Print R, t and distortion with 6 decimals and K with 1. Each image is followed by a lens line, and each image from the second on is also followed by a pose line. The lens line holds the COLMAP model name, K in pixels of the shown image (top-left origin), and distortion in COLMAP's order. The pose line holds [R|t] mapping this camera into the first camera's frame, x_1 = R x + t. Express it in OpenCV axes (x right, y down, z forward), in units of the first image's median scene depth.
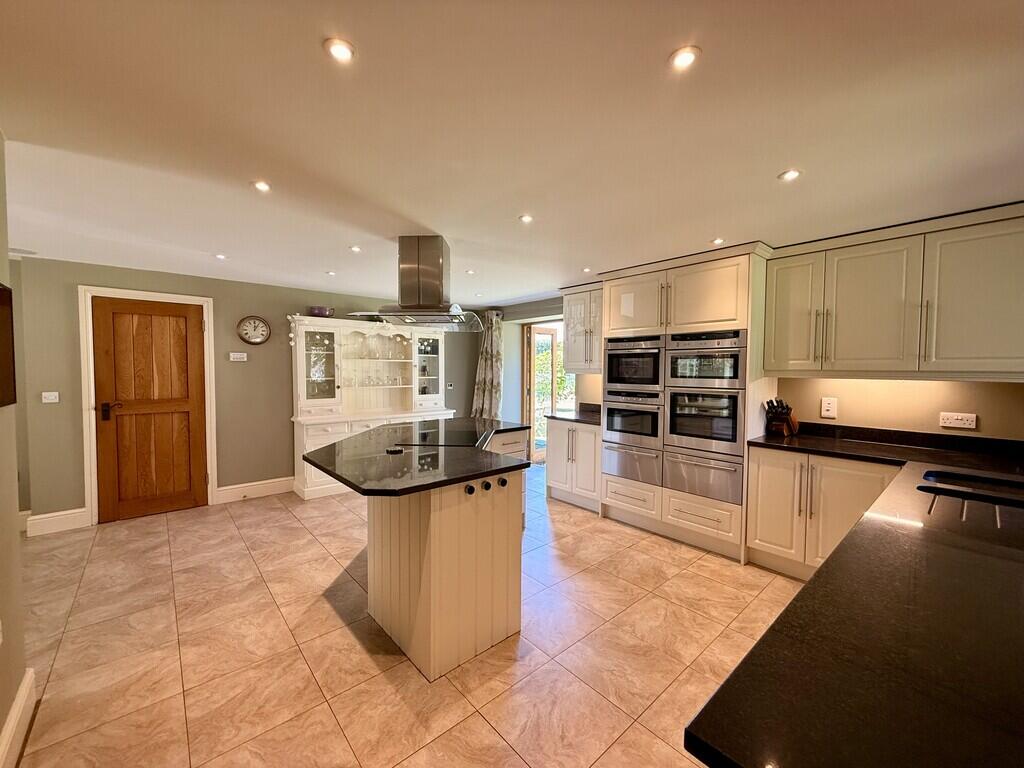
lens RADIAL K [[413.3, 0, 503.0], [0, 413.3, 386.2], [0, 0, 1]] dist [0.000253, 0.000658]
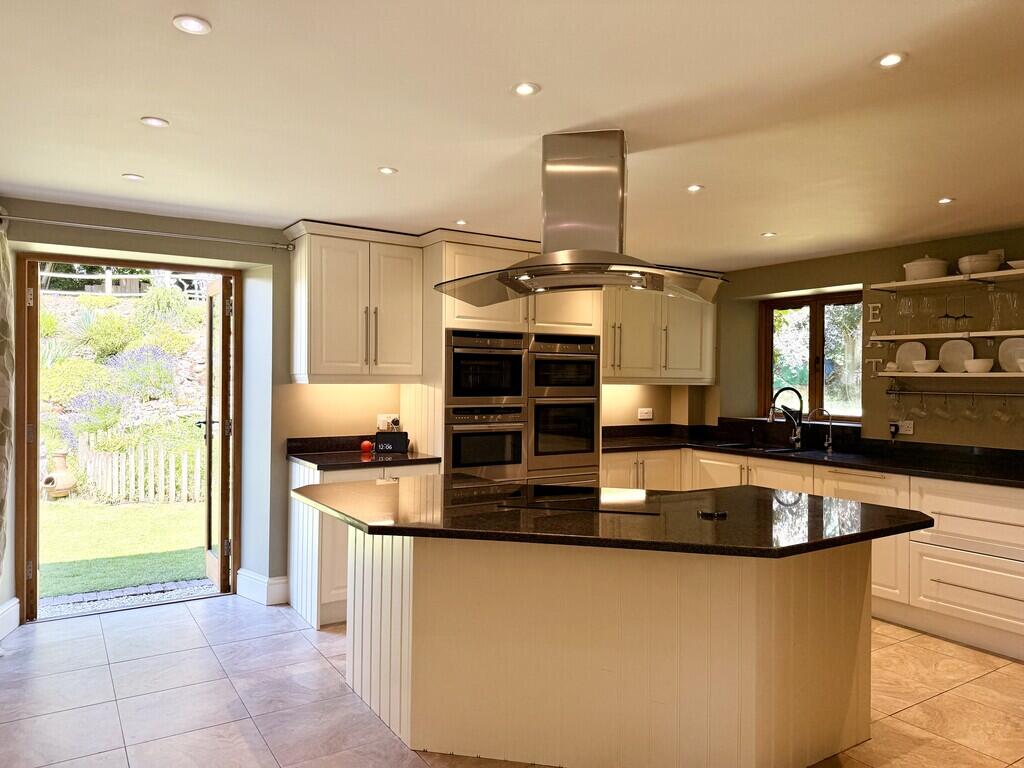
lens RADIAL K [[716.3, 0, 508.0], [0, 716.3, 378.7], [0, 0, 1]] dist [-0.001580, -0.011525]
pose [[0.151170, -0.008375, 0.988472, -0.874821], [0.032634, 0.999461, 0.003477, -0.037699], [-0.987969, 0.031733, 0.151362, 0.738721]]
